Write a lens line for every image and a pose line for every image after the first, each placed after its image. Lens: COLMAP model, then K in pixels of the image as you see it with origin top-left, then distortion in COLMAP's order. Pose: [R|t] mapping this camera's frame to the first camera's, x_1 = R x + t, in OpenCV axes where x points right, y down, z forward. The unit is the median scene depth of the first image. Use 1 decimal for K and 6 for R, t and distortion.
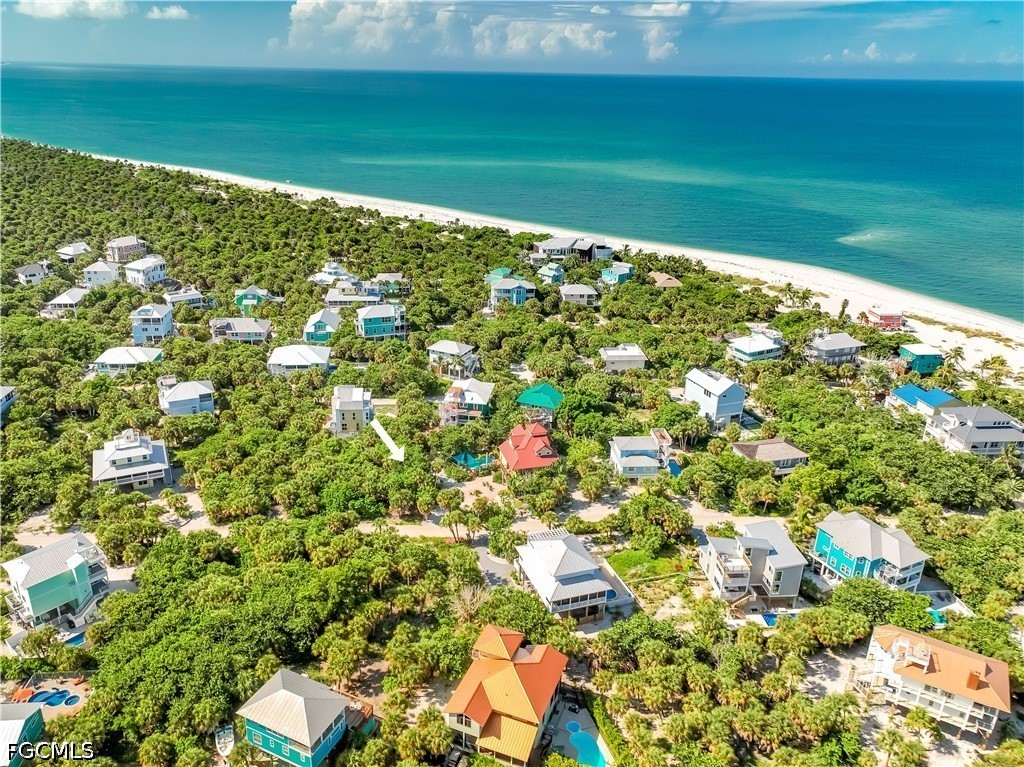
lens RADIAL K [[771.5, 0, 488.0], [0, 771.5, 366.4], [0, 0, 1]] dist [0.003017, 0.005210]
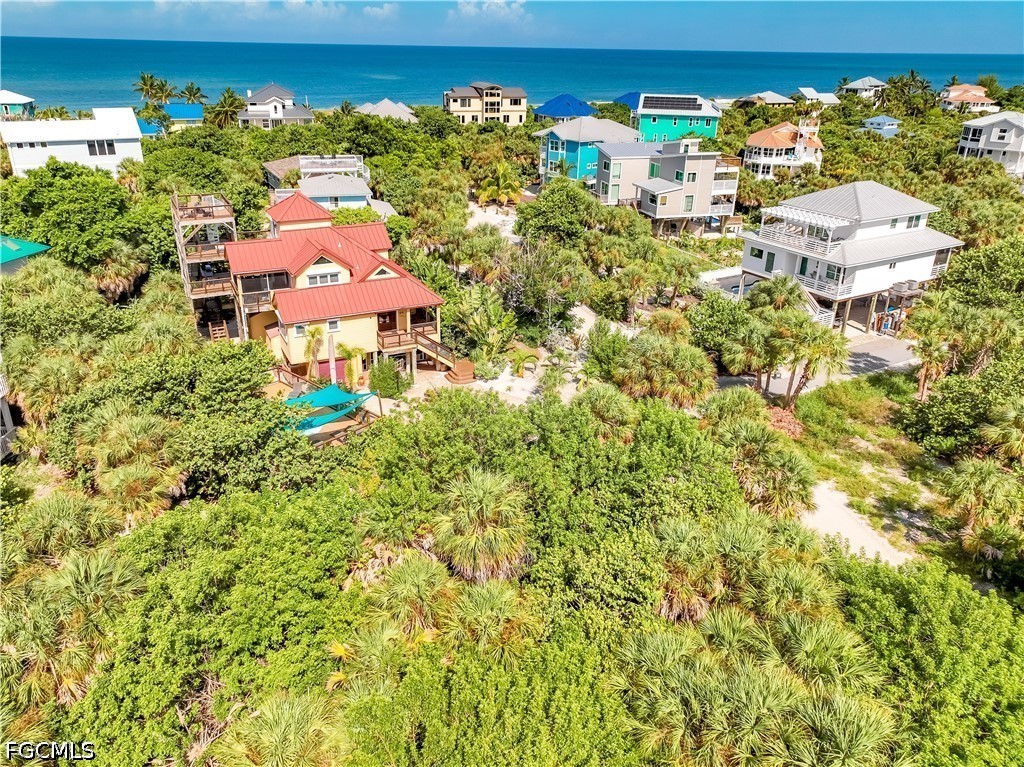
lens RADIAL K [[745.2, 0, 496.7], [0, 745.2, 372.1], [0, 0, 1]] dist [0.005671, 0.007349]
pose [[-0.200582, -0.411872, 0.888892, -0.184409], [0.335208, 0.823712, 0.457311, 0.016002], [-0.920545, 0.389692, -0.027159, 0.703935]]
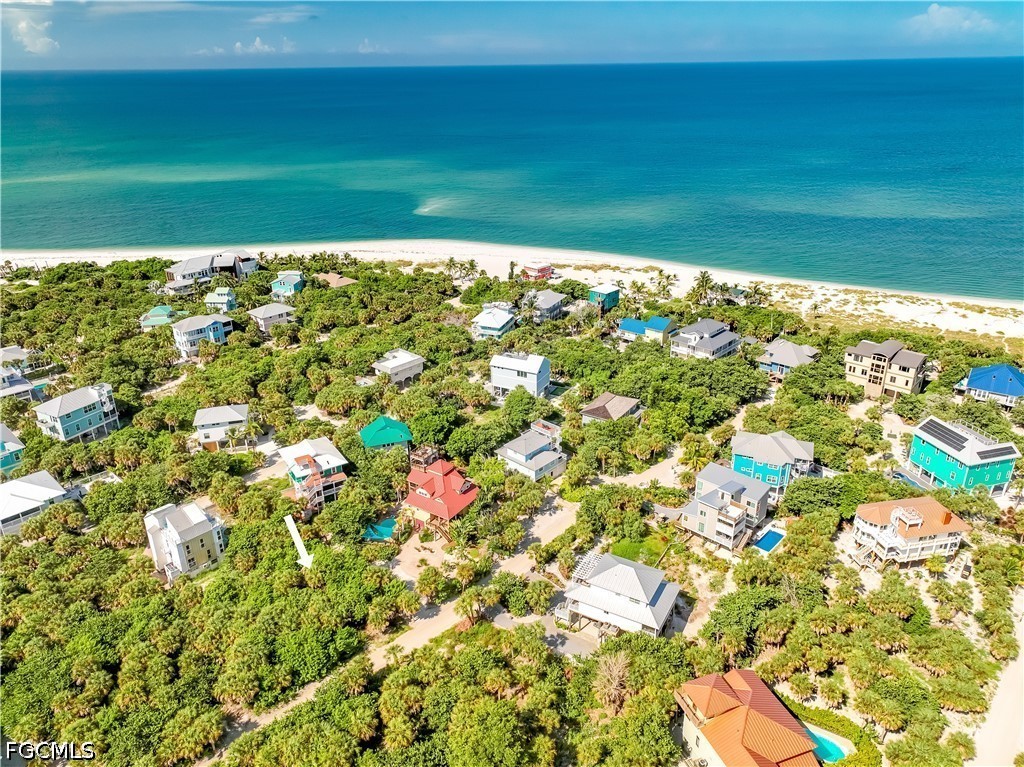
lens RADIAL K [[726.2, 0, 511.9], [0, 726.2, 368.8], [0, 0, 1]] dist [-0.003936, 0.020809]
pose [[0.740551, -0.286537, 0.607850, -0.260527], [0.265795, 0.955671, 0.126676, -0.082276], [-0.617201, 0.067753, 0.783883, 0.206872]]
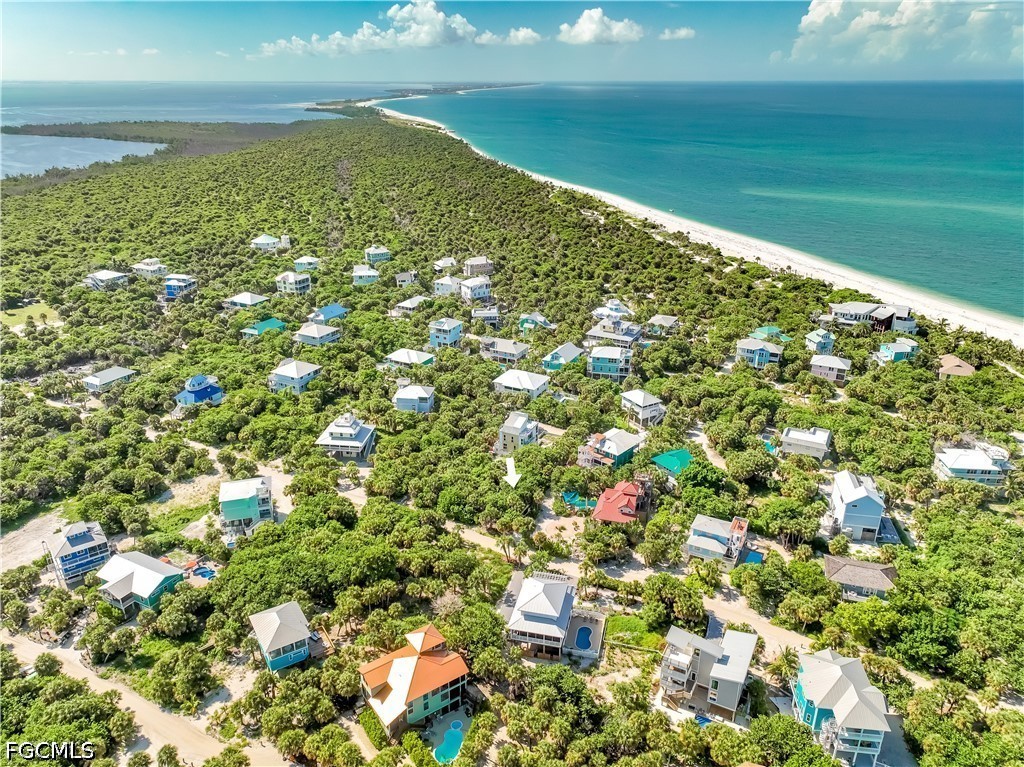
lens RADIAL K [[741.1, 0, 512.1], [0, 741.1, 382.4], [0, 0, 1]] dist [0.005414, 0.005424]
pose [[0.843219, 0.184892, -0.504775, 0.314594], [-0.176522, 0.982157, 0.064874, -0.078451], [0.507762, 0.034401, 0.860810, -0.004799]]
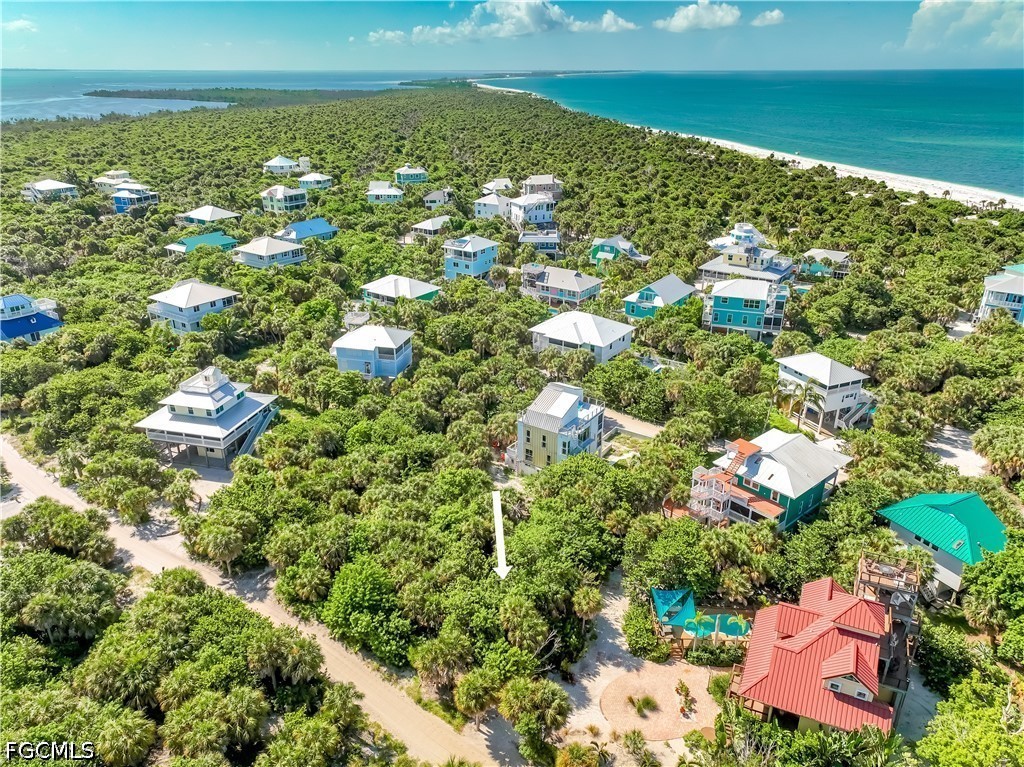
lens RADIAL K [[731.7, 0, 512.4], [0, 731.7, 374.1], [0, 0, 1]] dist [-0.002820, 0.014657]
pose [[0.769202, 0.227243, -0.597235, 0.088286], [-0.214573, 0.972216, 0.093563, -0.021171], [0.601903, 0.056182, 0.796591, 0.447117]]
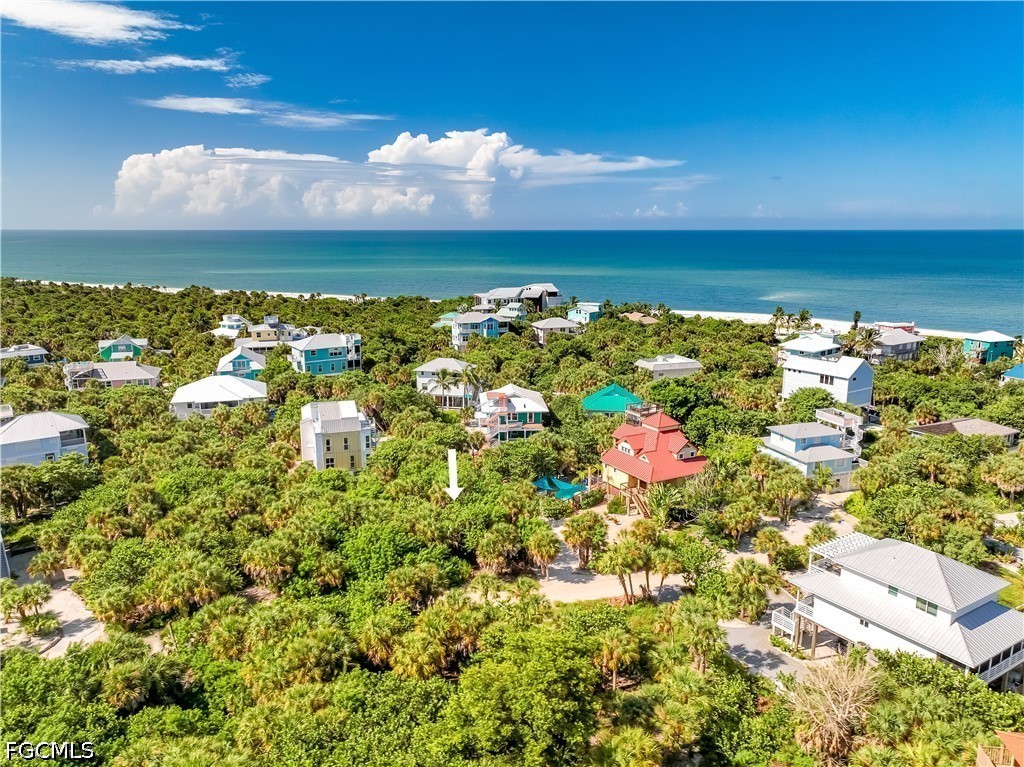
lens RADIAL K [[742.5, 0, 512.4], [0, 742.5, 388.6], [0, 0, 1]] dist [0.005229, 0.004512]
pose [[0.971018, -0.068523, 0.228975, -0.140493], [0.102918, 0.984528, -0.141816, 0.093389], [-0.215715, 0.161271, 0.963047, 0.320605]]
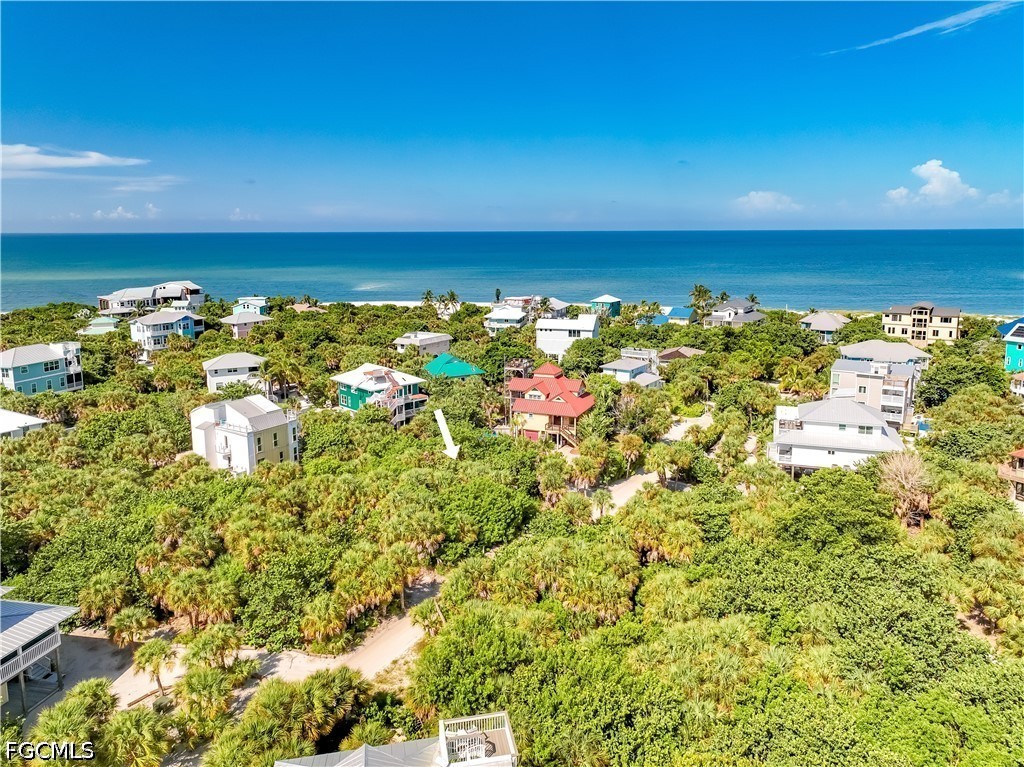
lens RADIAL K [[733.5, 0, 533.4], [0, 733.5, 349.1], [0, 0, 1]] dist [0.003921, 0.008311]
pose [[0.596680, -0.149324, 0.788464, -0.368560], [0.303631, 0.951499, -0.049576, 0.067226], [-0.742820, 0.268983, 0.613079, 0.417866]]
